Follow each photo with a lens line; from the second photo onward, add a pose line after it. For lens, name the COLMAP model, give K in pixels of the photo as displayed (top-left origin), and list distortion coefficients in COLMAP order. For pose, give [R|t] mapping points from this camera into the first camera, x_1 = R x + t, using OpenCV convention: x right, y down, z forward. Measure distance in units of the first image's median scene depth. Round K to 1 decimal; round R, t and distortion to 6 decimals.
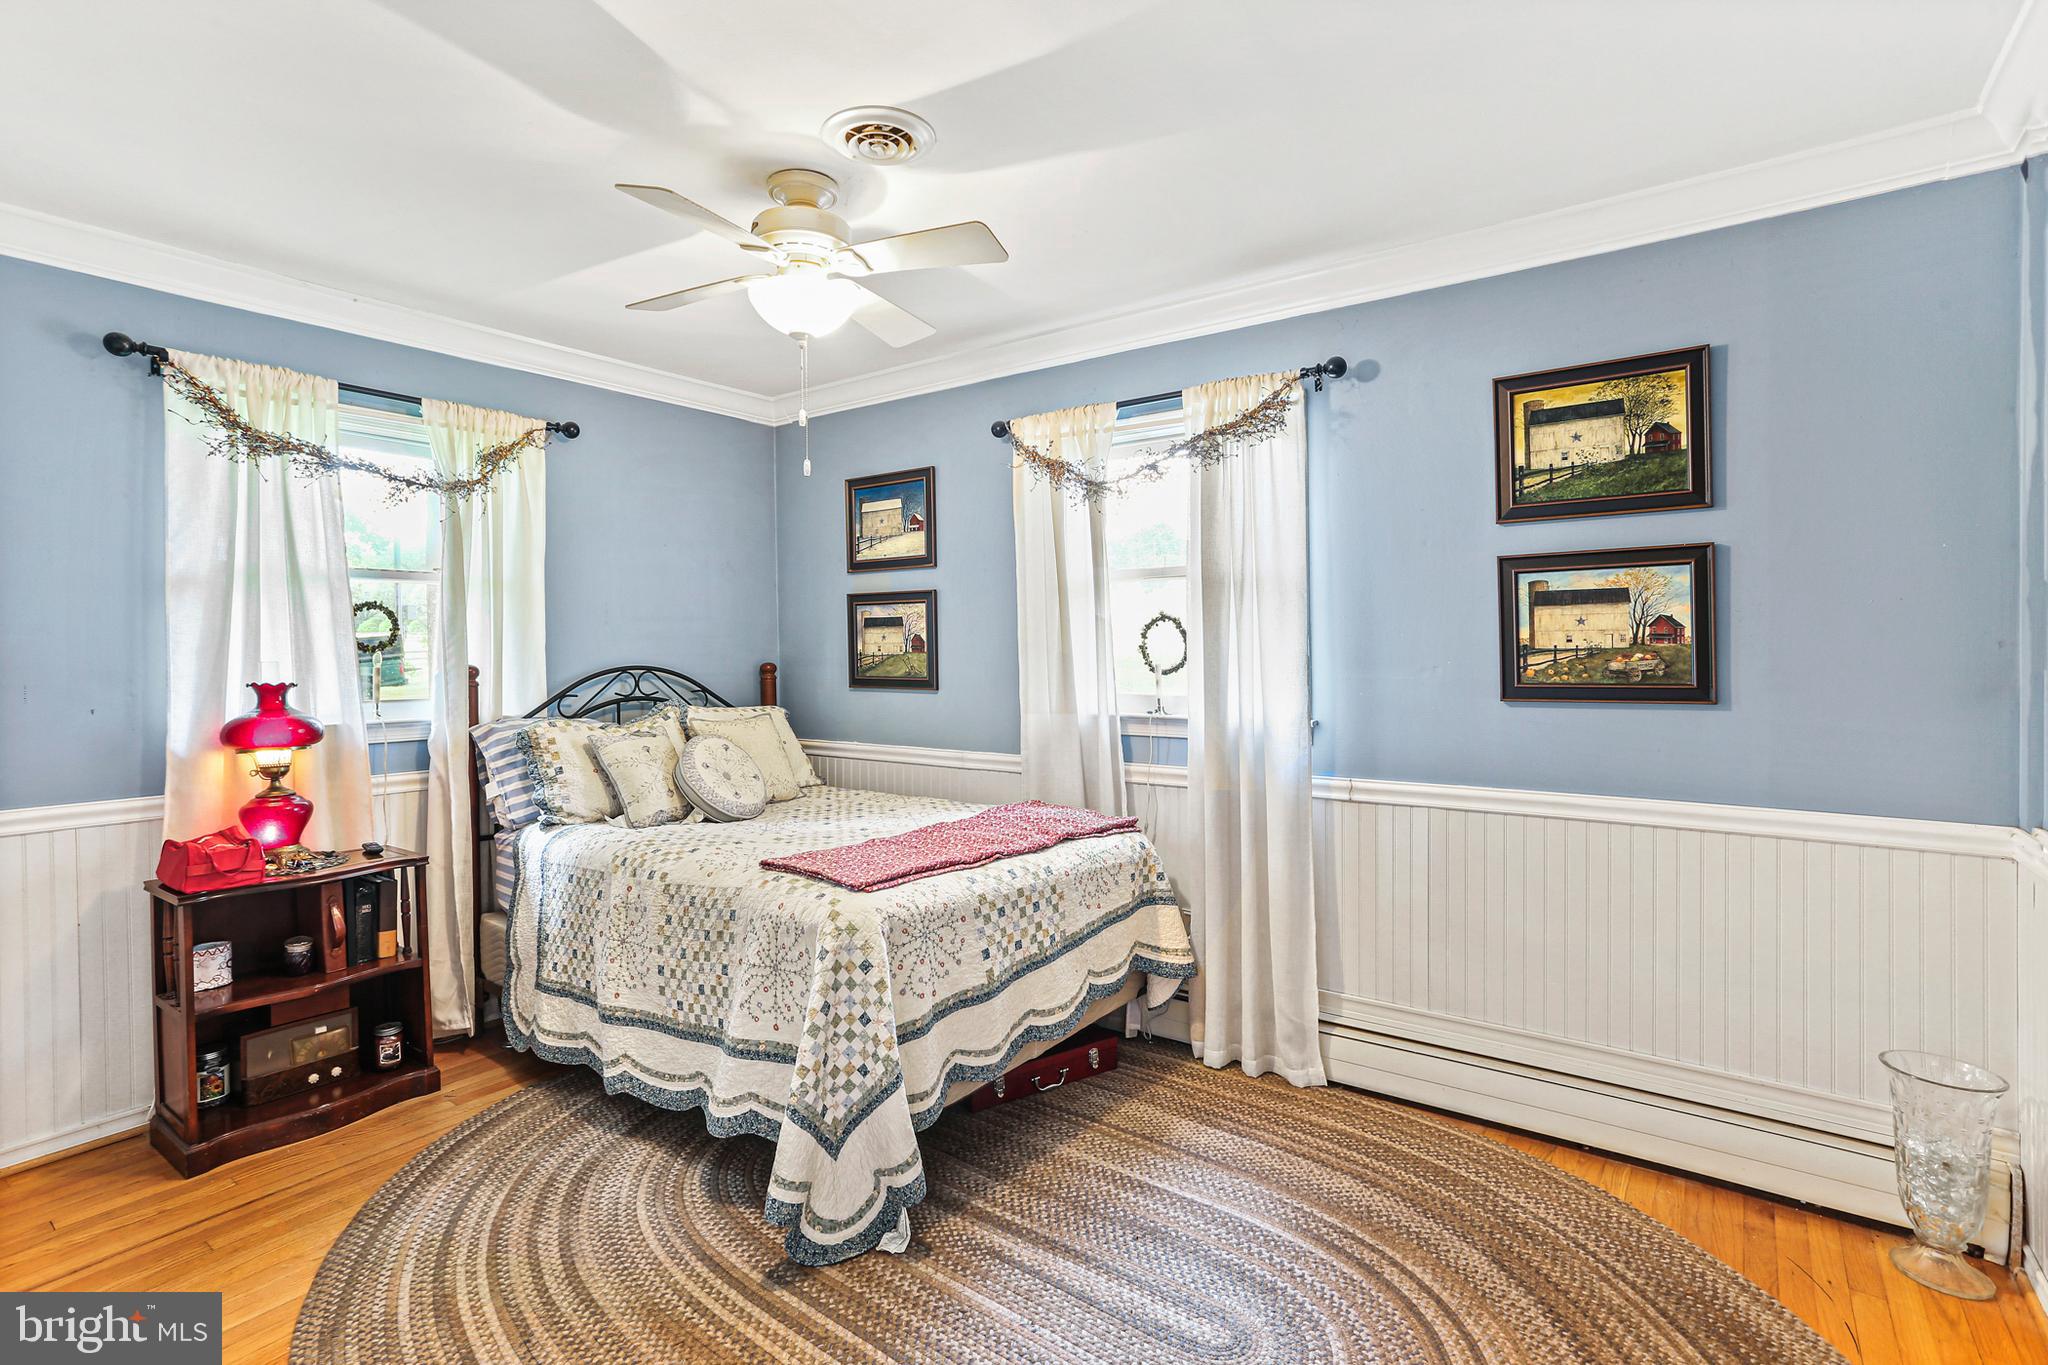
lens RADIAL K [[988.7, 0, 1016.7], [0, 988.7, 677.6], [0, 0, 1]] dist [-0.040099, 0.016747]
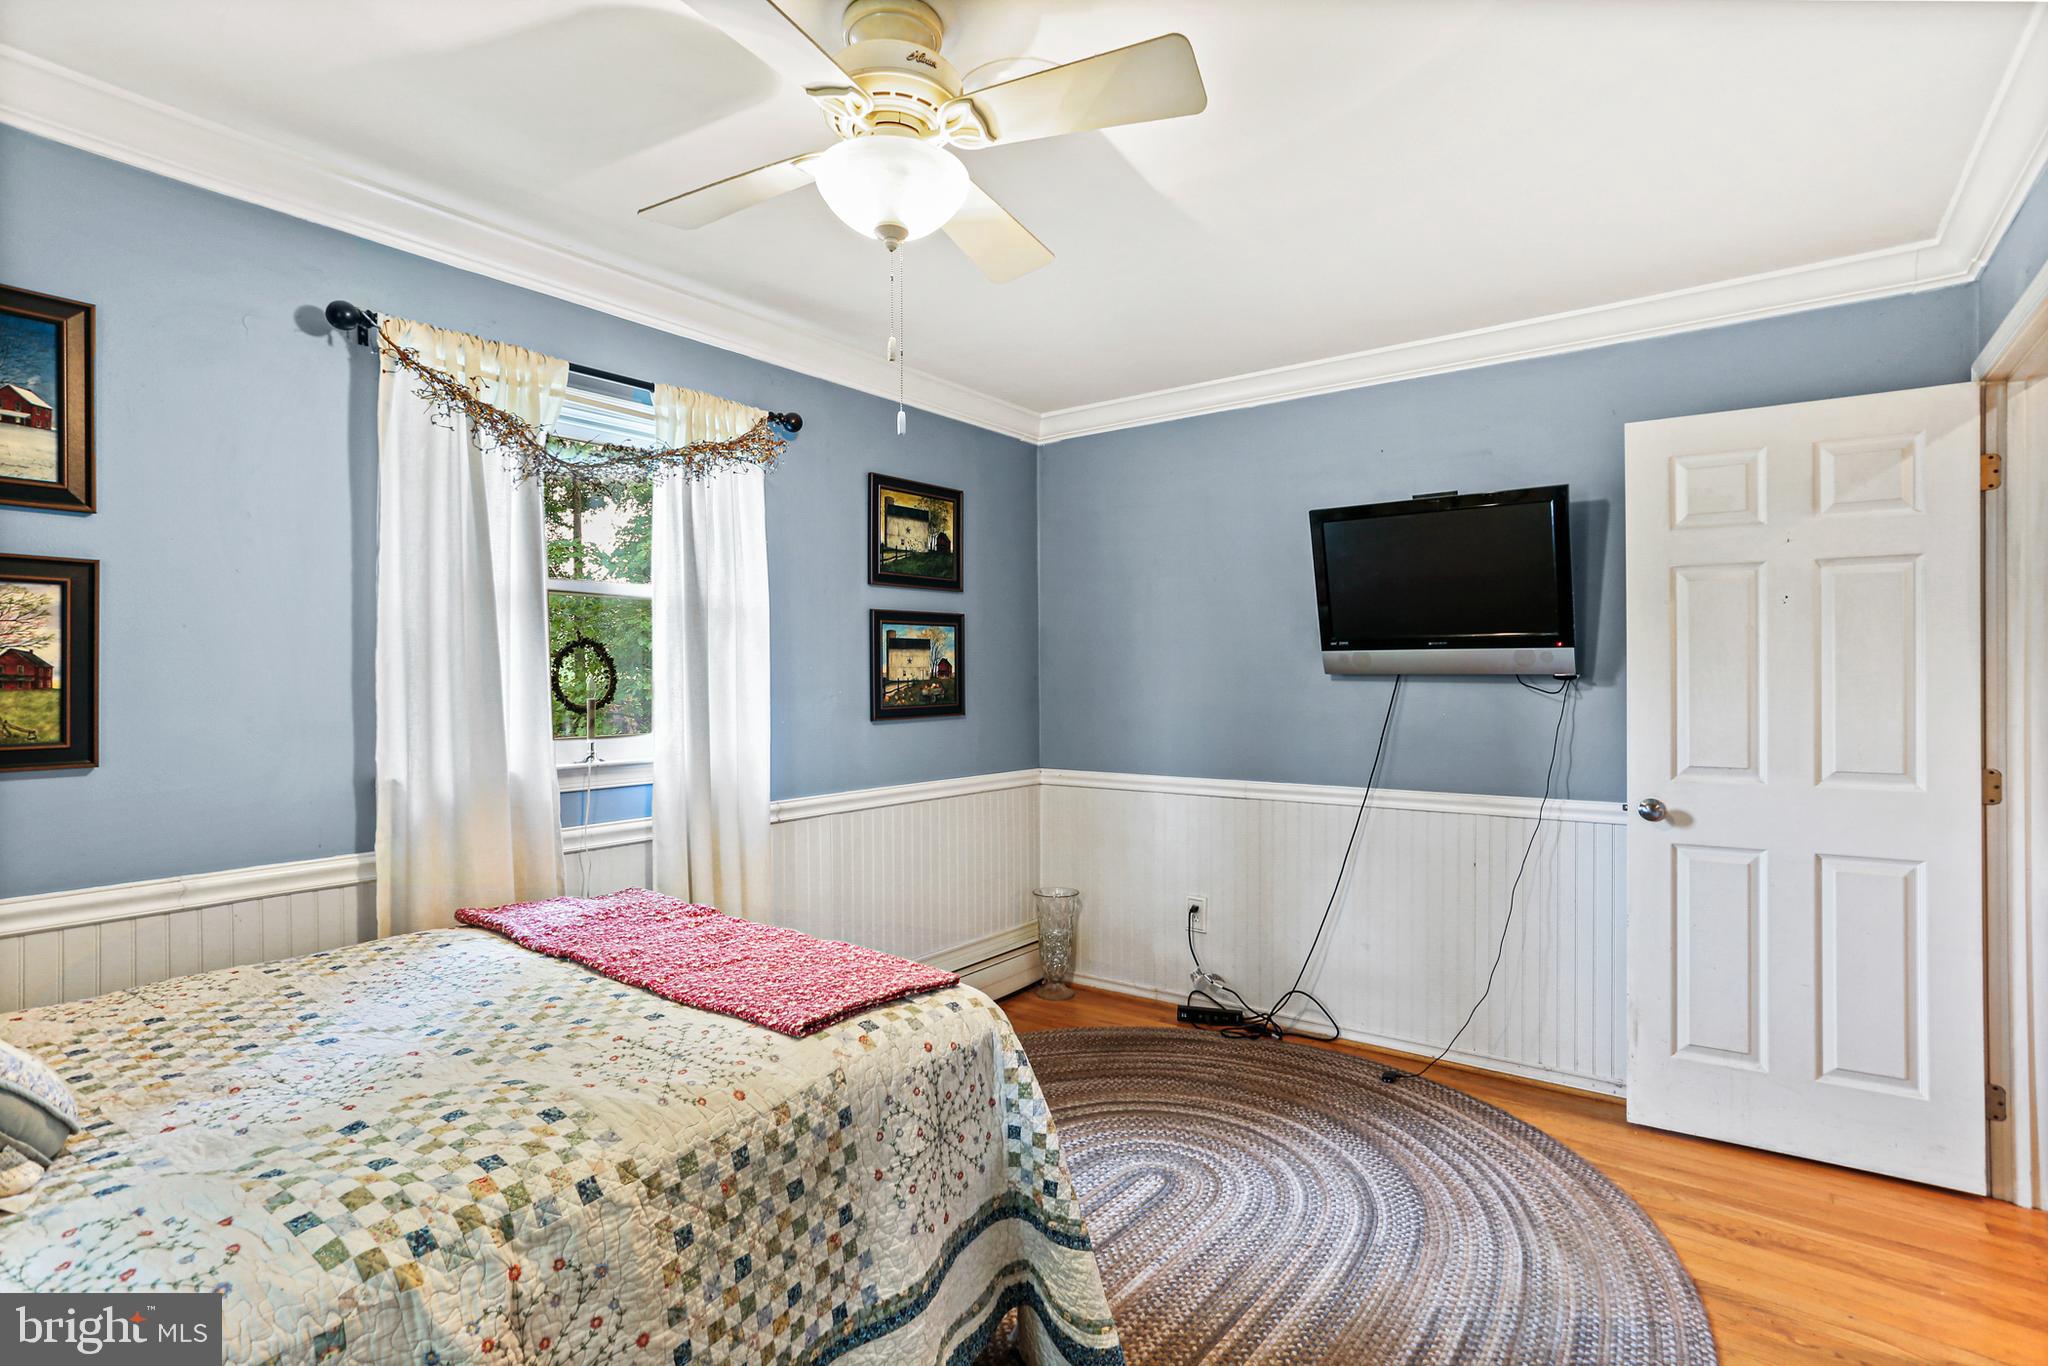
lens RADIAL K [[988.7, 0, 1017.0], [0, 988.7, 674.1], [0, 0, 1]] dist [-0.040099, 0.016747]
pose [[0.003433, 0.008151, 0.999961, -0.856908], [0.032996, 0.999421, -0.008259, -0.021677], [-0.999450, 0.033023, 0.003162, 0.847404]]
